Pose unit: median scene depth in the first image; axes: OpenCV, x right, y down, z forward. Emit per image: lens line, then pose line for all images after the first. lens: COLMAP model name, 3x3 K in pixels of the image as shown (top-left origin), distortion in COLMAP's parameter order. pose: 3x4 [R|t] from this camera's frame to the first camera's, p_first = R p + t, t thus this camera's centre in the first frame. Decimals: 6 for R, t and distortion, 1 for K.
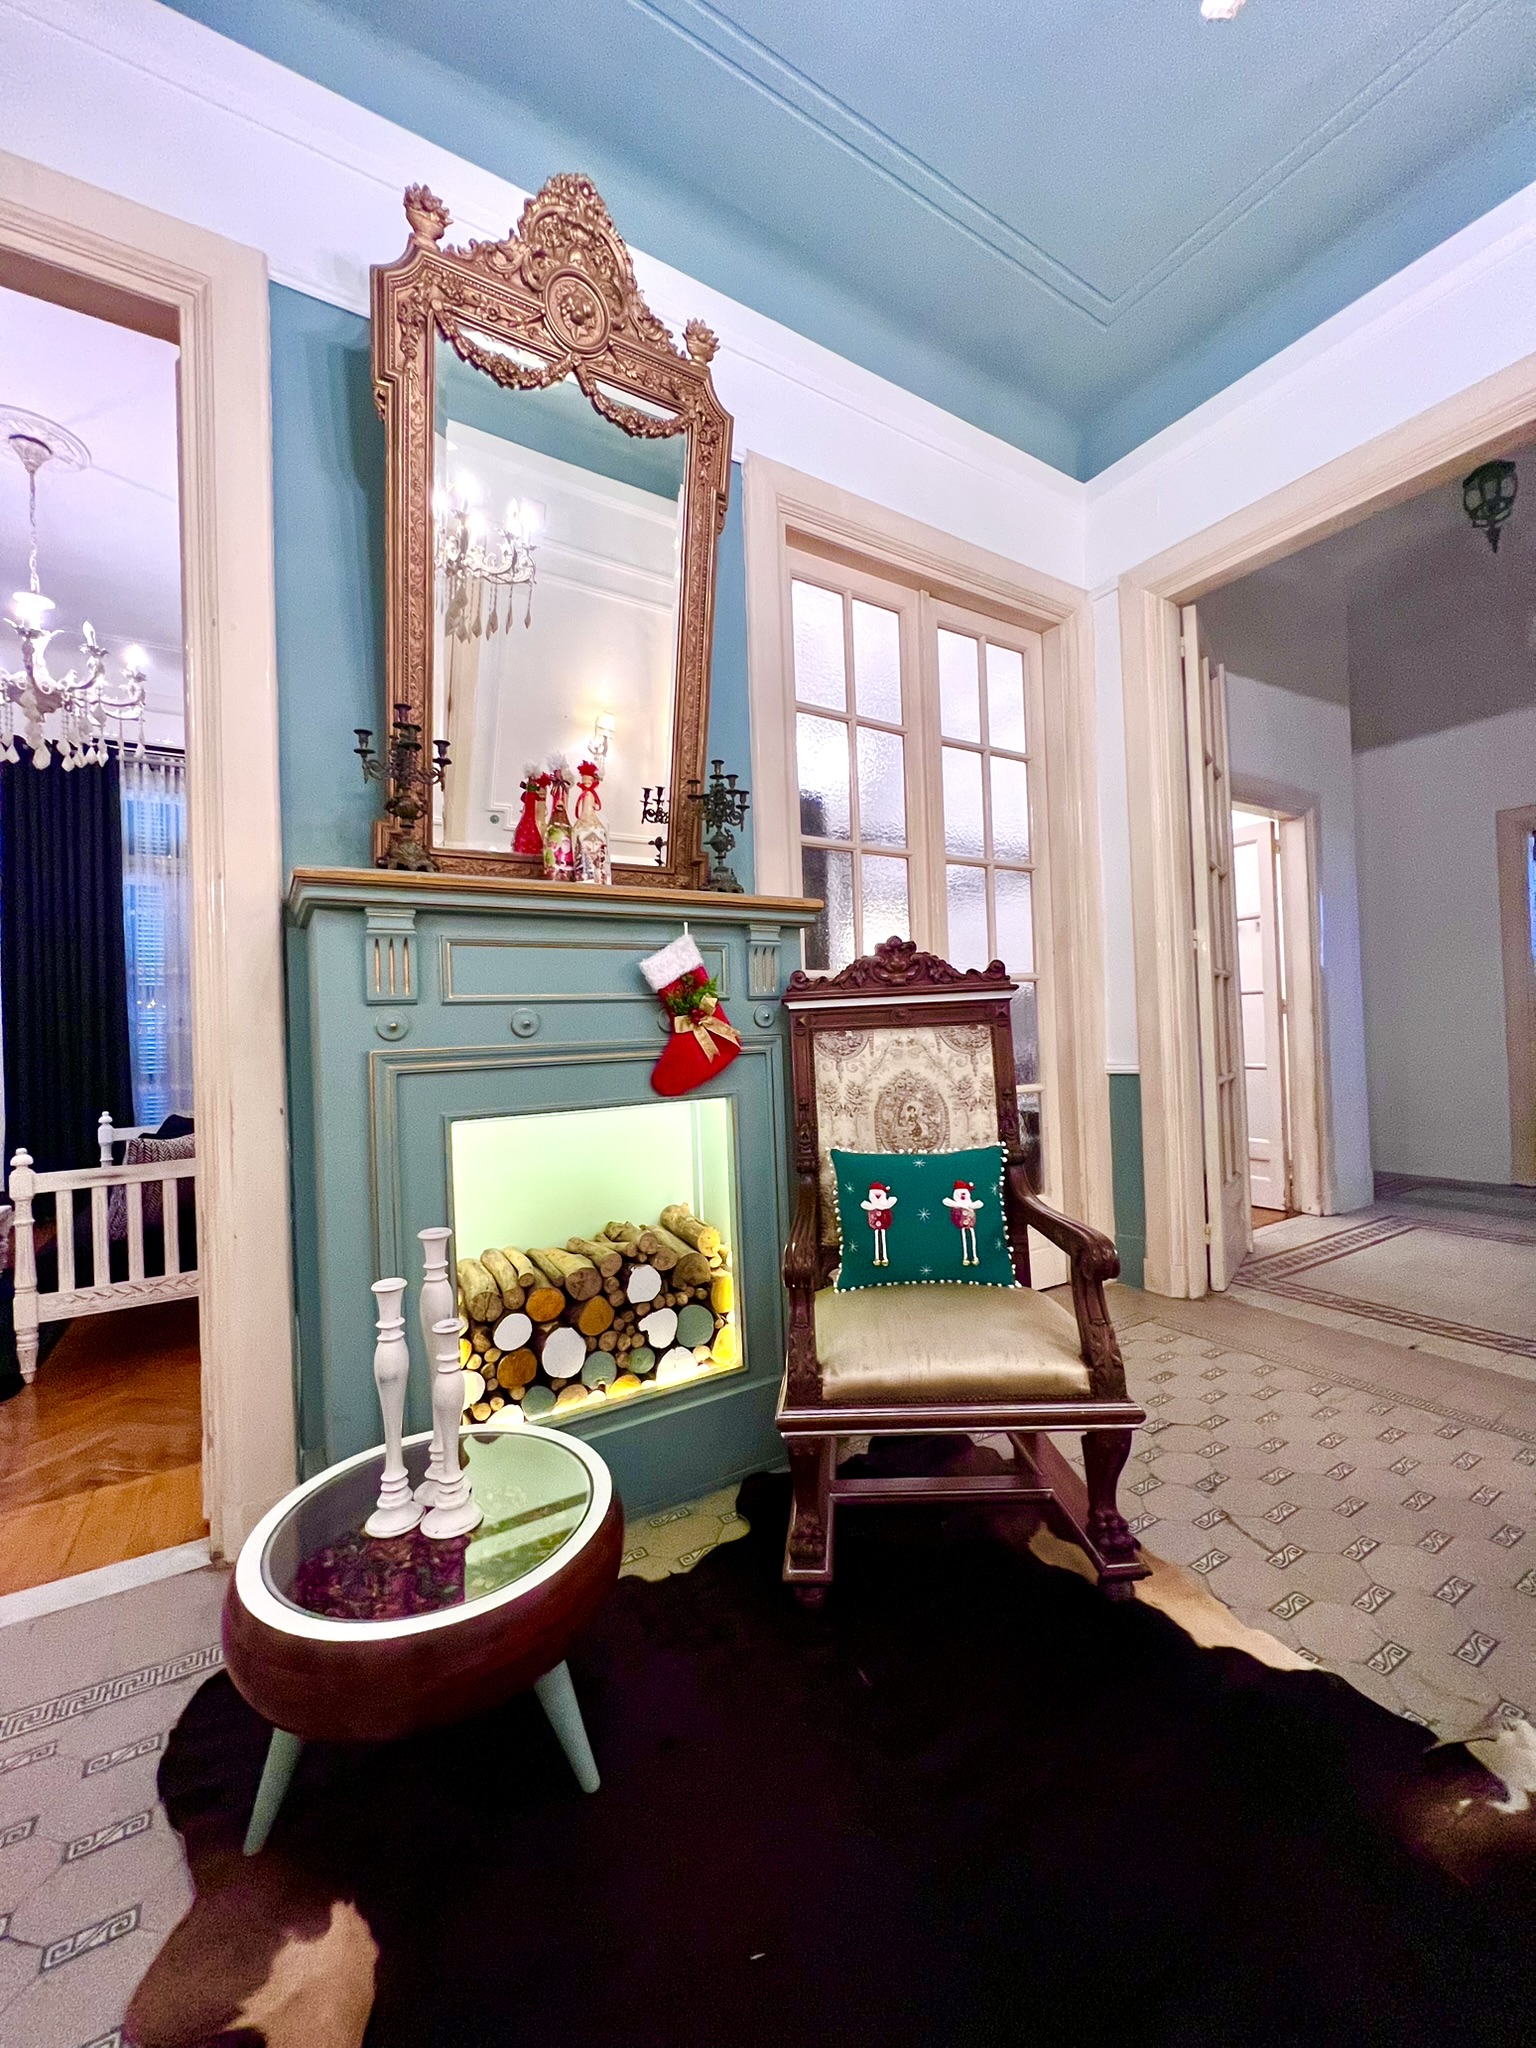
lens RADIAL K [[819.8, 0, 765.6], [0, 819.8, 1020.1], [0, 0, 1]] dist [-0.002950, 0.000903]
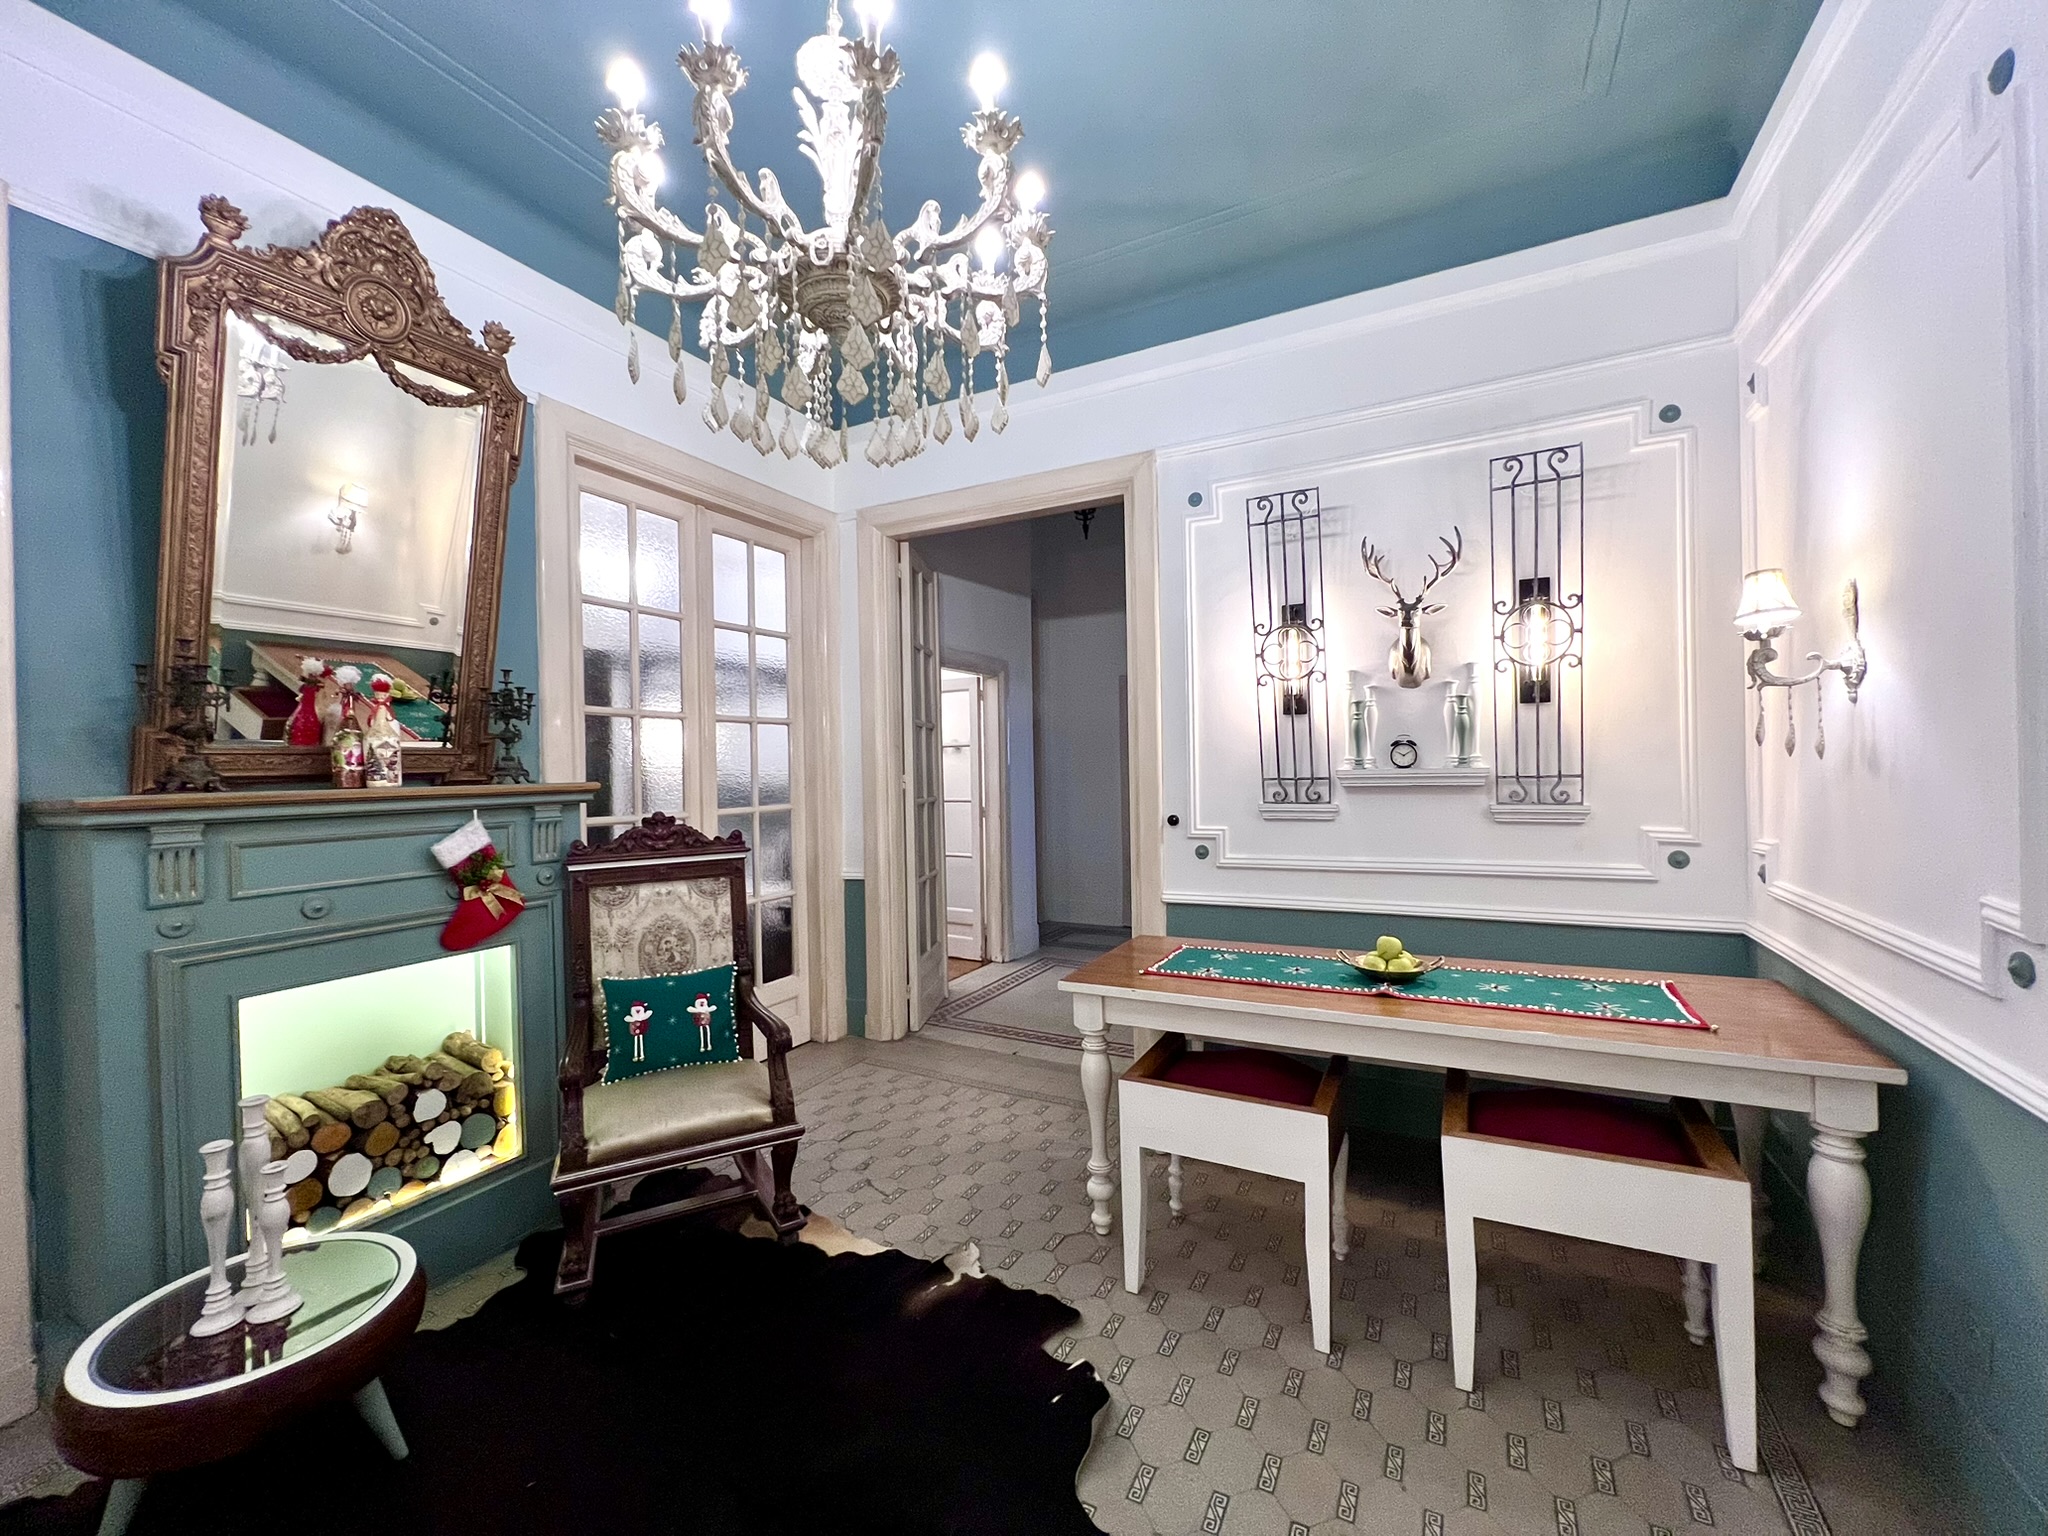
lens RADIAL K [[819.8, 0, 1020.6], [0, 819.8, 770.8], [0, 0, 1]] dist [-0.002950, 0.000903]
pose [[0.866870, 0.015939, 0.498280, 0.000415], [-0.018076, 0.999836, -0.000537, -0.198345], [-0.498207, -0.008541, 0.867016, -0.512108]]
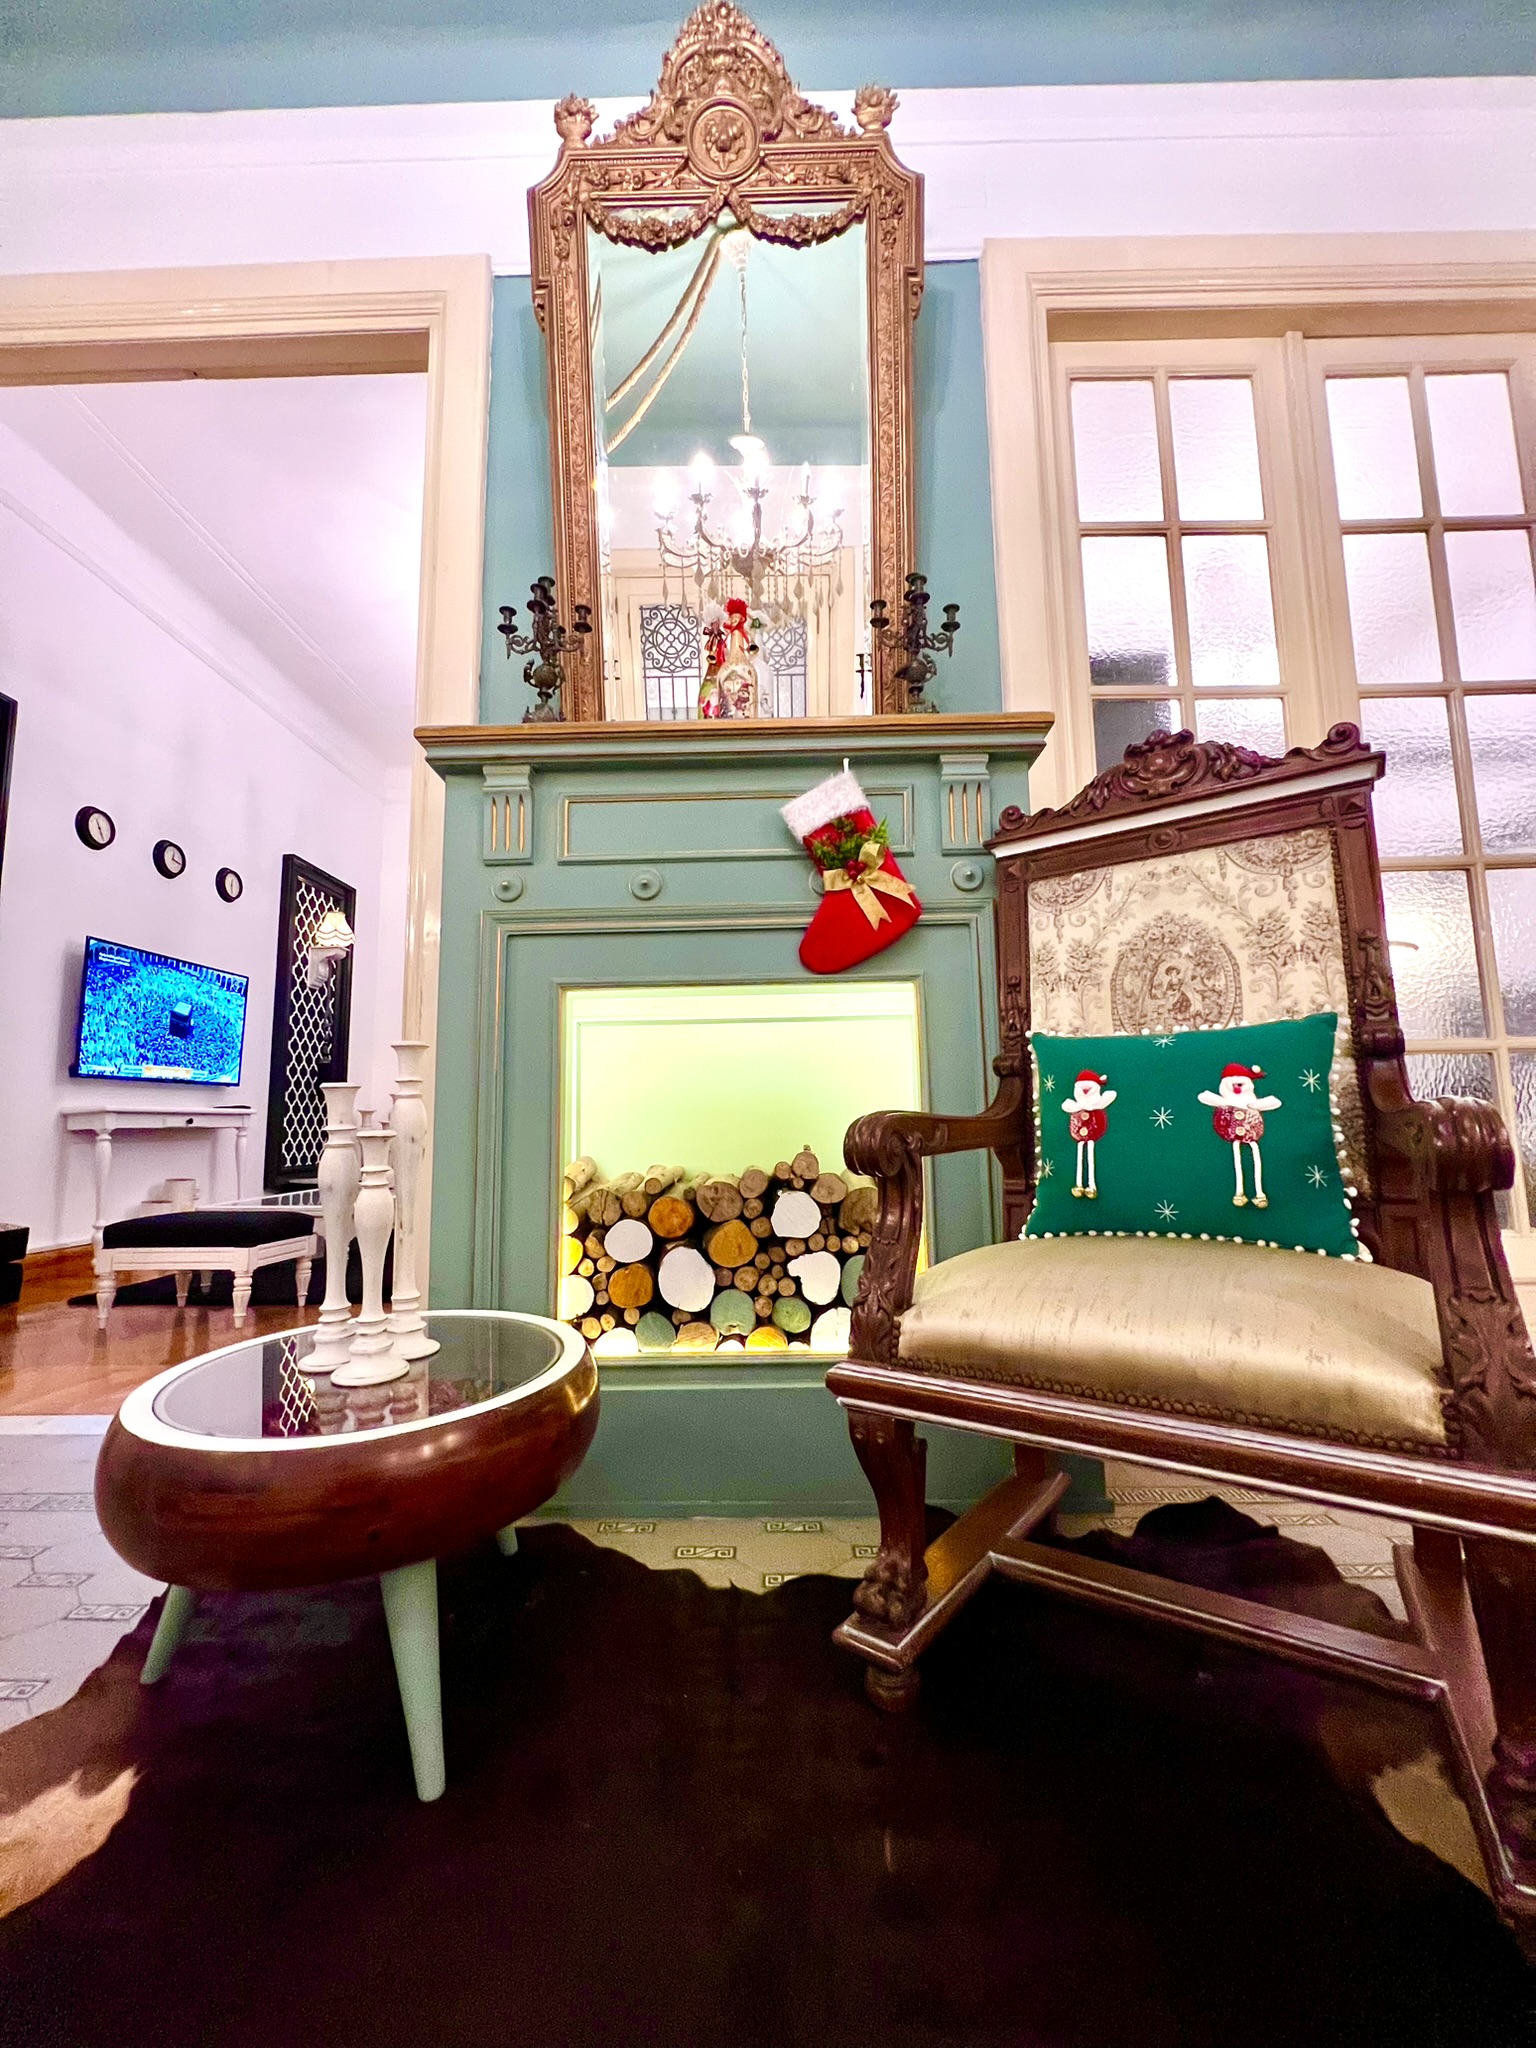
lens RADIAL K [[820.3, 0, 766.5], [0, 820.3, 1021.3], [0, 0, 1]] dist [-0.001633, -0.000946]
pose [[0.837249, -0.044265, -0.545028, 0.266676], [-0.006117, 0.995898, -0.090280, 0.211964], [0.546788, 0.078921, 0.833543, 0.322983]]
